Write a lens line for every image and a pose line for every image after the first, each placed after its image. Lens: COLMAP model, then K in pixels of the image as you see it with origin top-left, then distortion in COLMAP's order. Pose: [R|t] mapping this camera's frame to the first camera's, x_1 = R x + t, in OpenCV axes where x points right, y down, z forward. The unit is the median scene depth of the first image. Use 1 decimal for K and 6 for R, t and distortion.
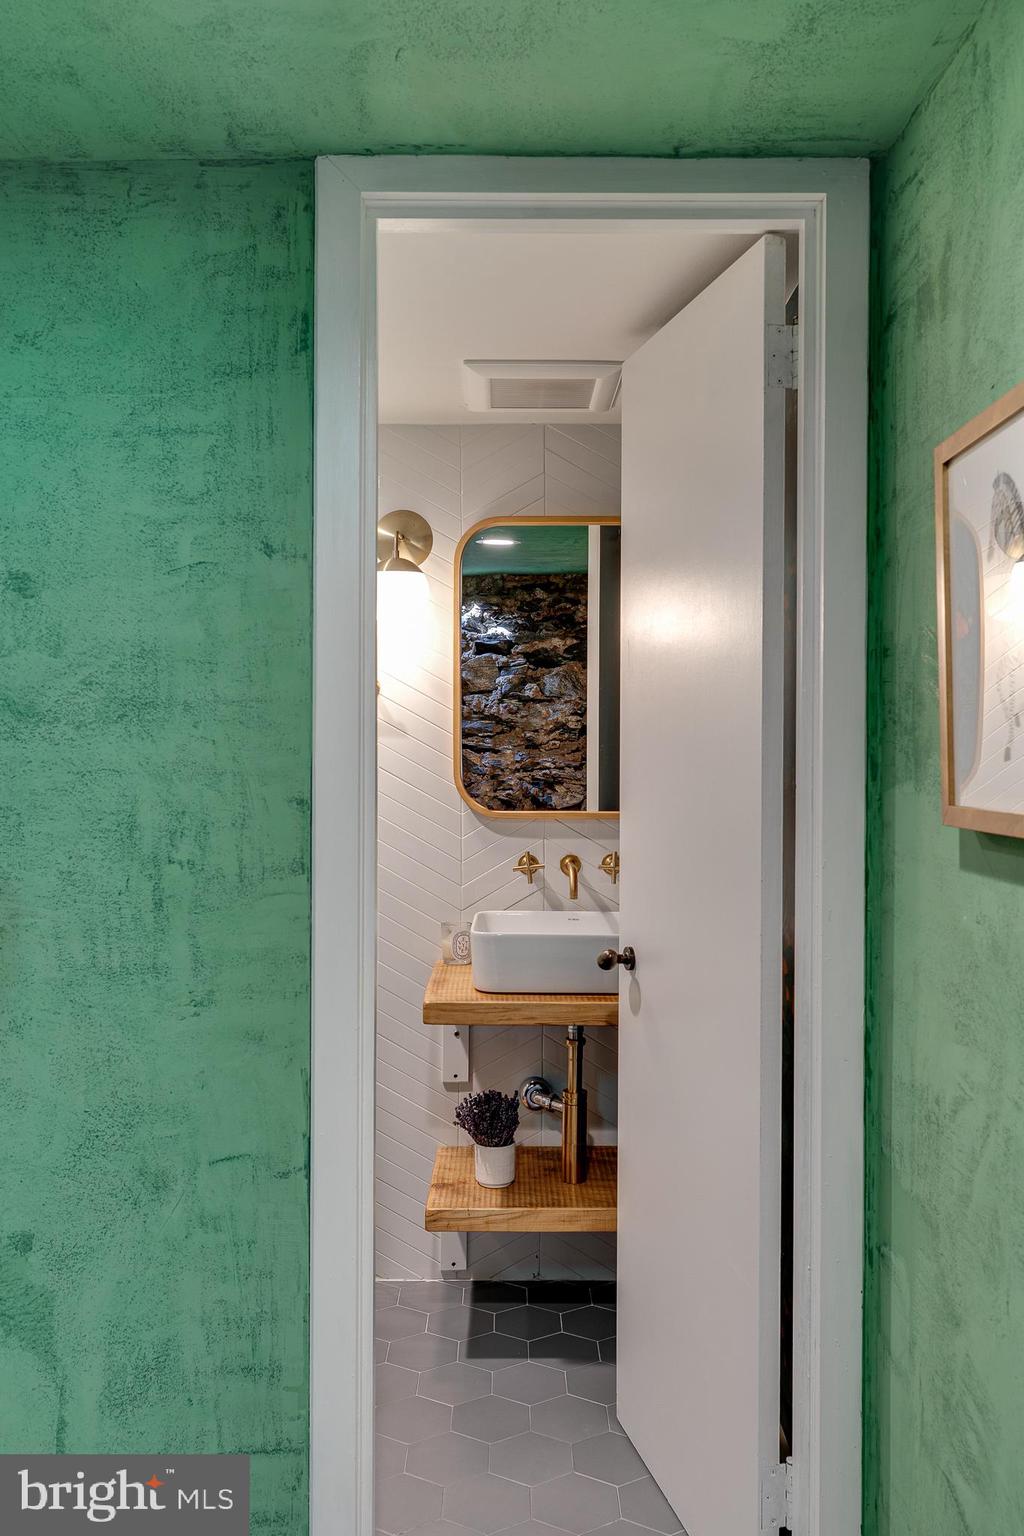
lens RADIAL K [[1225.4, 0, 511.1], [0, 1225.4, 766.5], [0, 0, 1]] dist [0.000900, 0.000049]
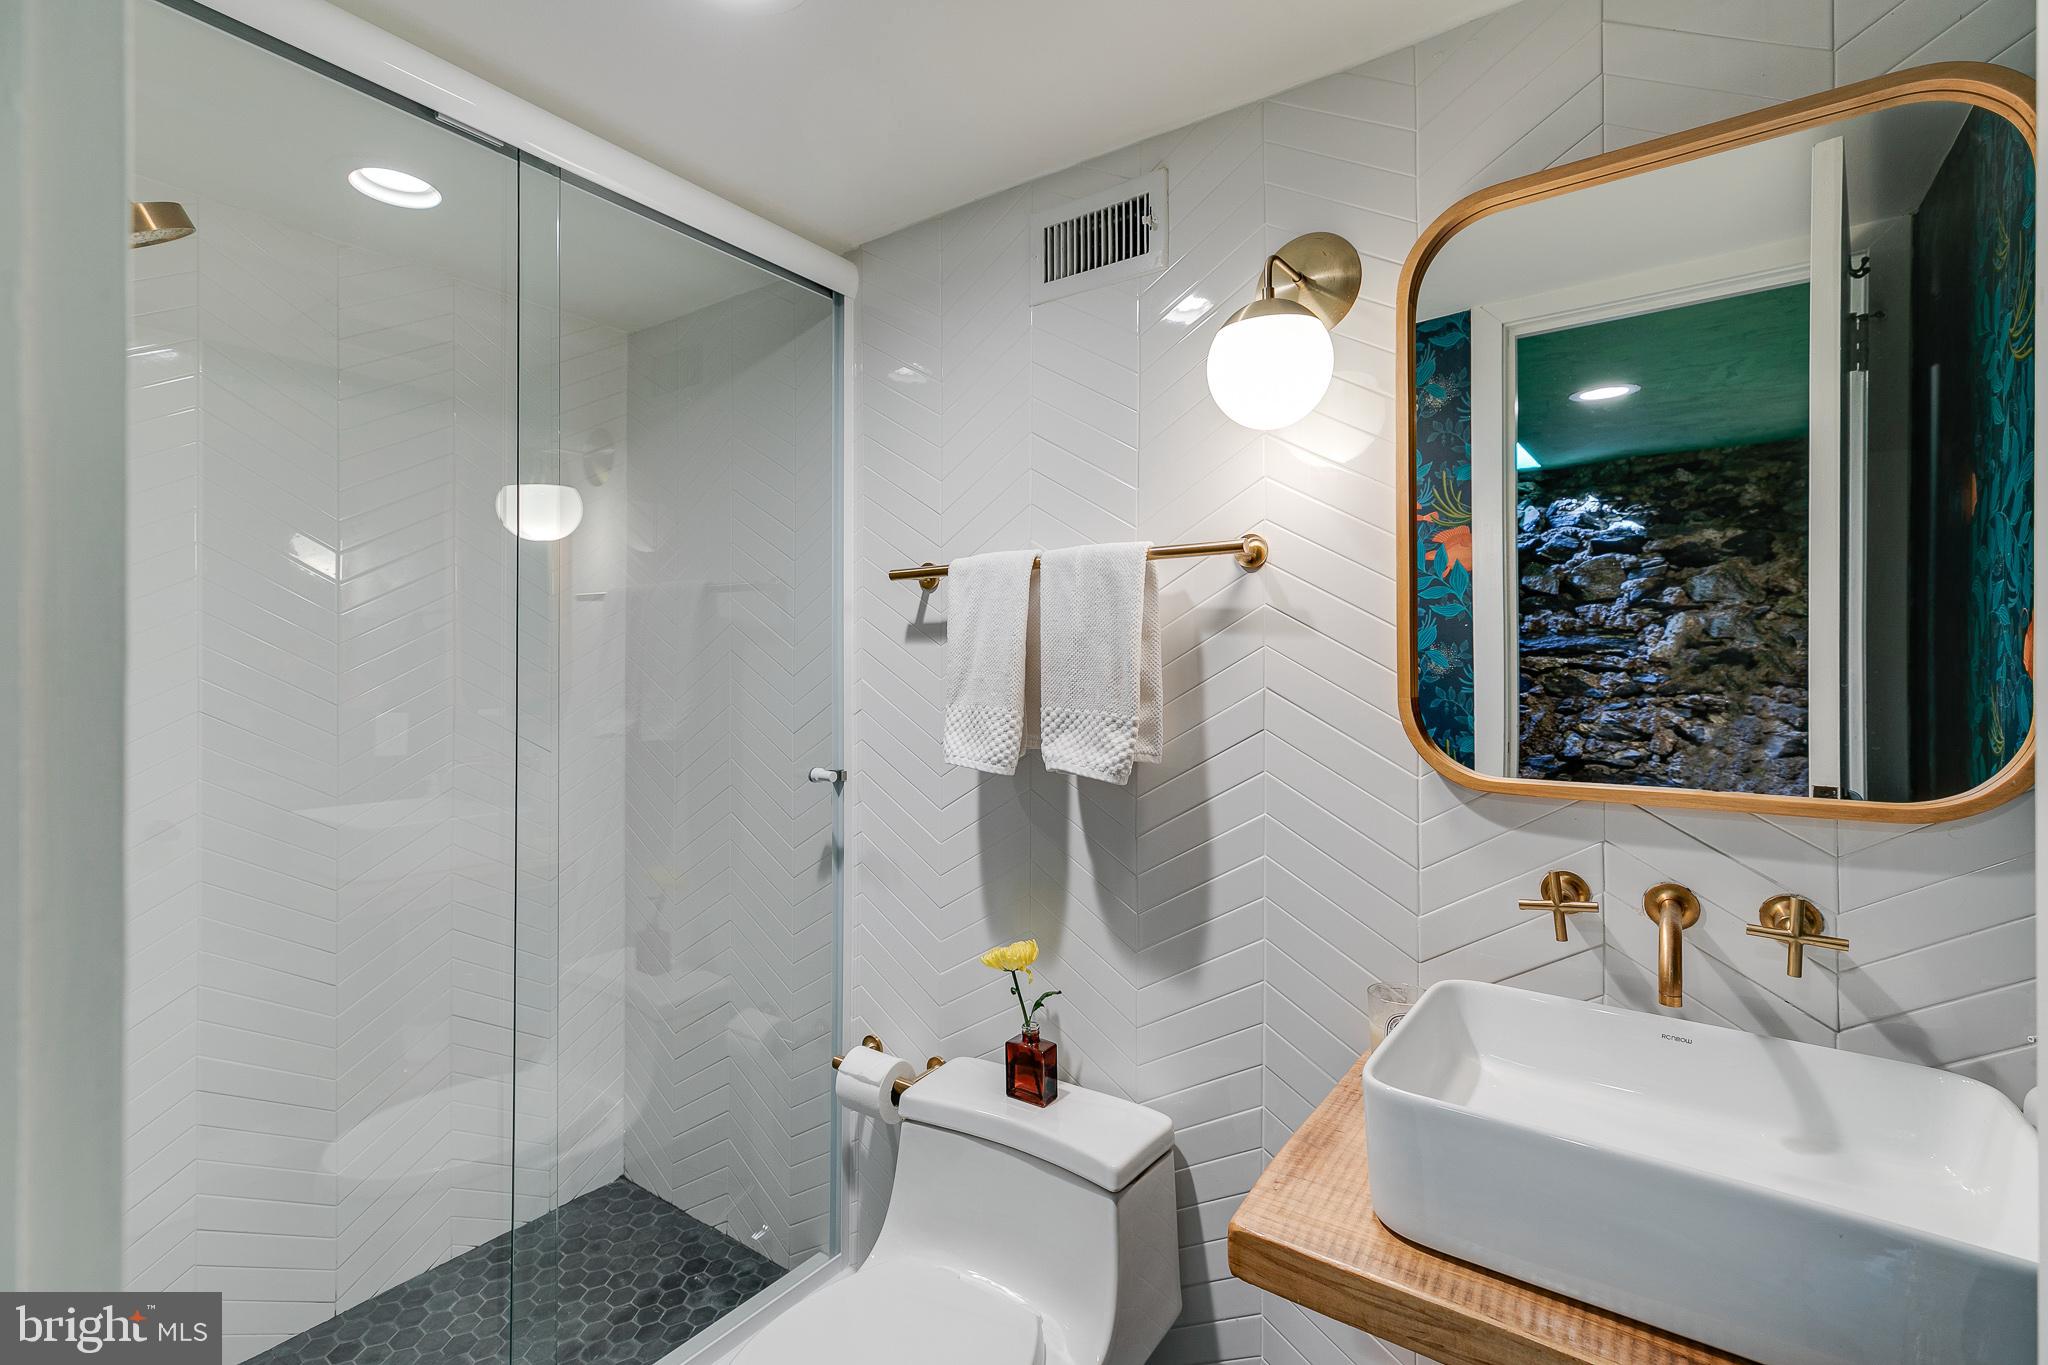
lens RADIAL K [[936.8, 0, 1036.7], [0, 936.8, 661.4], [0, 0, 1]] dist [-0.010651, 0.000251]
pose [[0.819595, -0.011331, -0.572831, 0.024459], [-0.005522, 0.999602, -0.027673, 0.000376], [0.572917, 0.025843, 0.819206, 0.260570]]
